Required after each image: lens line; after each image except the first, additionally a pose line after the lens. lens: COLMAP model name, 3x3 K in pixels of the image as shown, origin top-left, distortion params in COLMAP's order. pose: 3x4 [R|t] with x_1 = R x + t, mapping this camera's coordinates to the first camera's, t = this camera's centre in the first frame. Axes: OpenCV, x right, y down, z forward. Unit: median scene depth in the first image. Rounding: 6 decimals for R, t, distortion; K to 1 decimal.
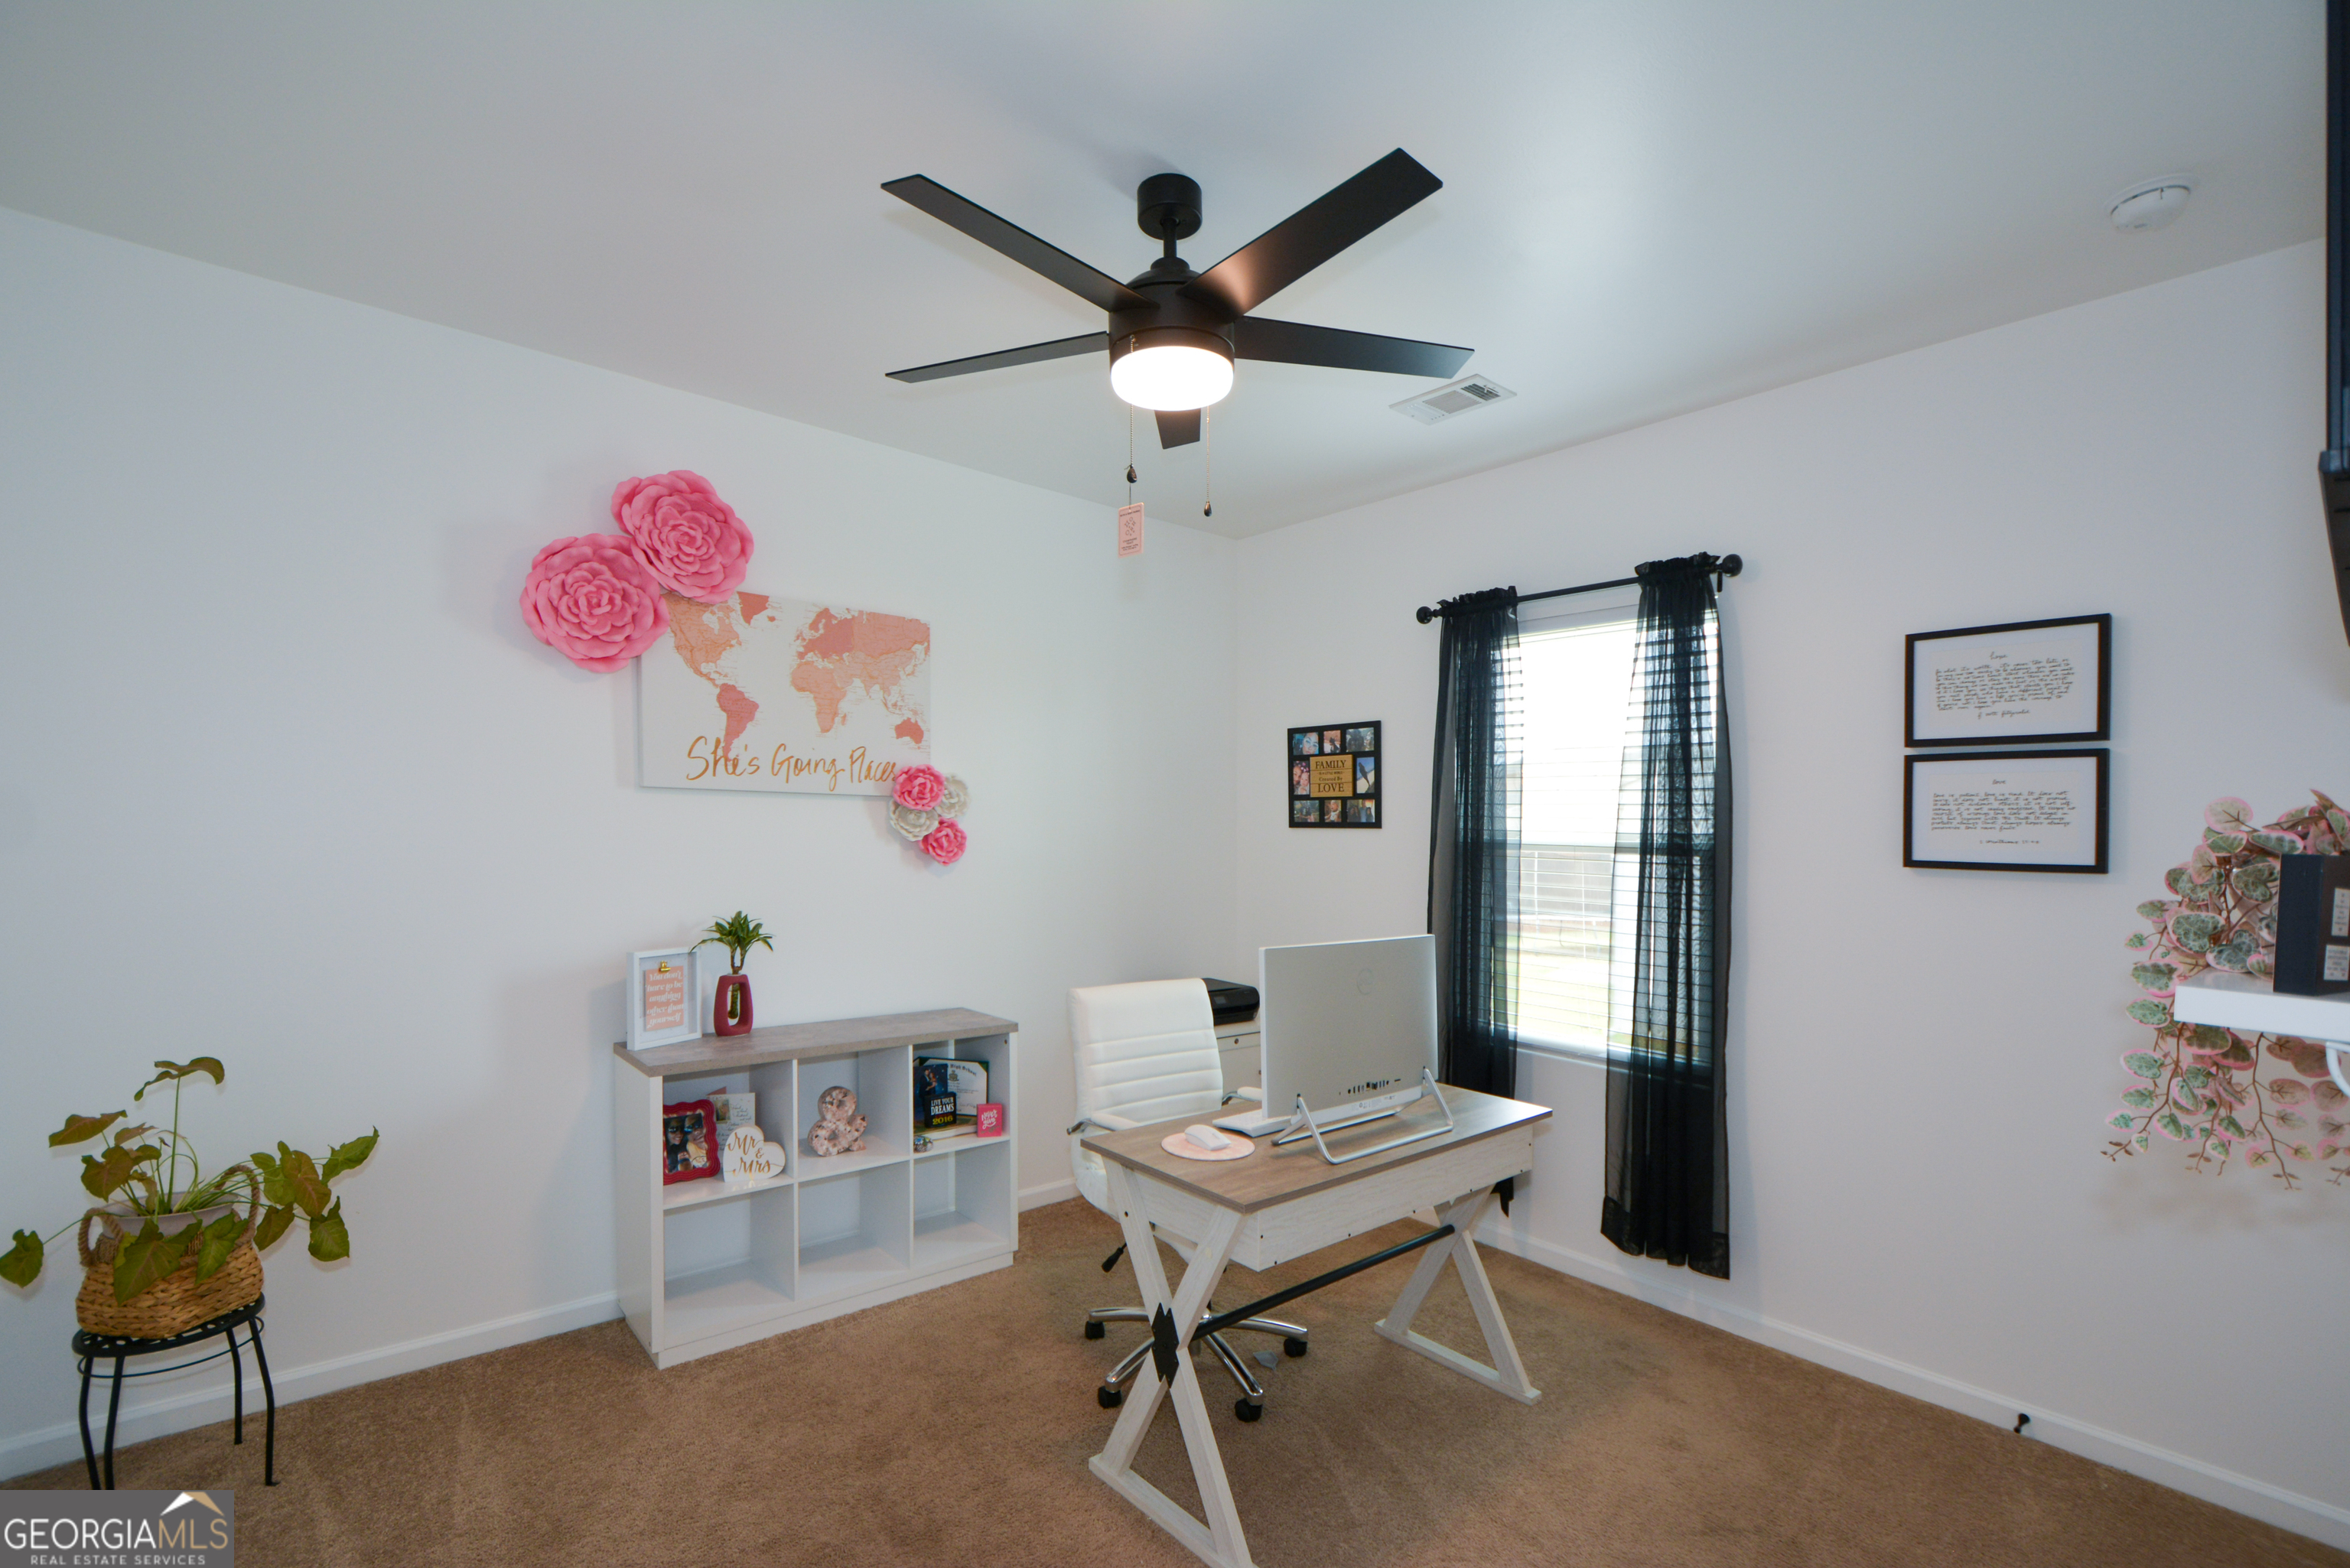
lens RADIAL K [[1052.4, 0, 1178.6], [0, 1052.4, 849.0], [0, 0, 1]] dist [-0.000427, -0.000240]
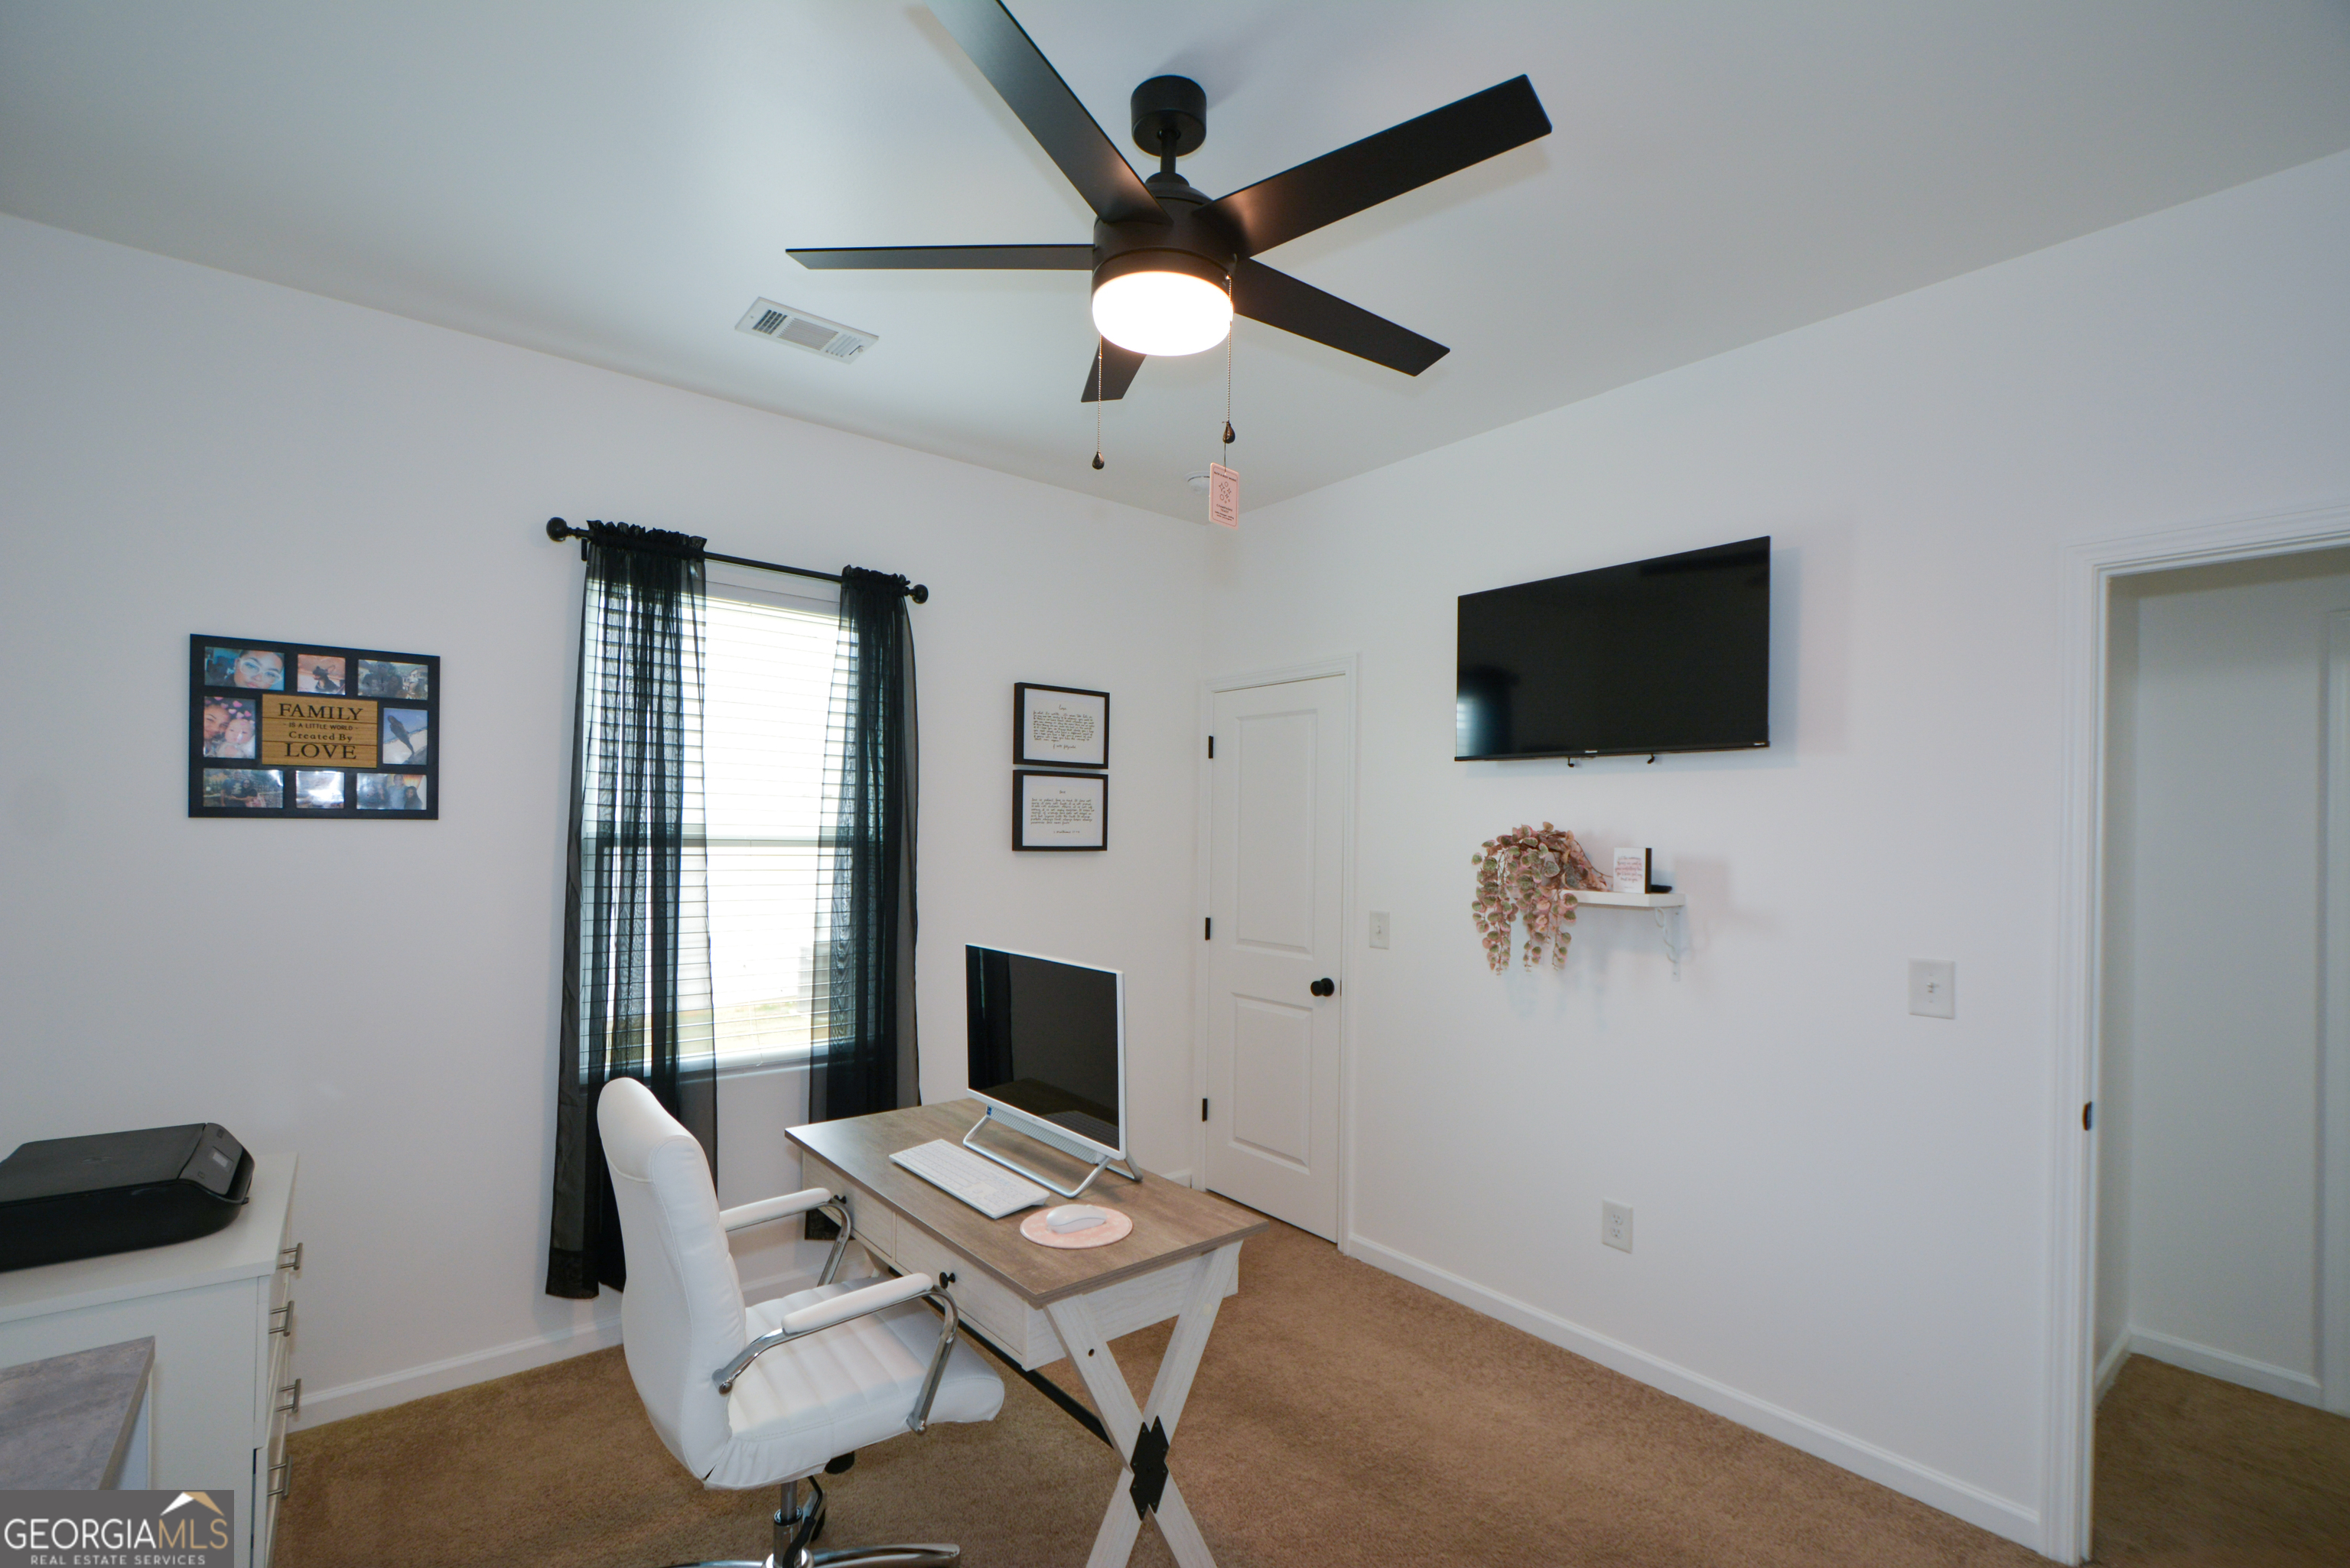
lens RADIAL K [[1040.8, 0, 1179.5], [0, 1040.8, 802.9], [0, 0, 1]] dist [-0.000920, -0.000138]
pose [[0.019273, 0.006200, 0.999795, -0.558843], [0.002845, 0.999976, -0.006256, -0.030588], [-0.999810, 0.002965, 0.019255, 0.642415]]
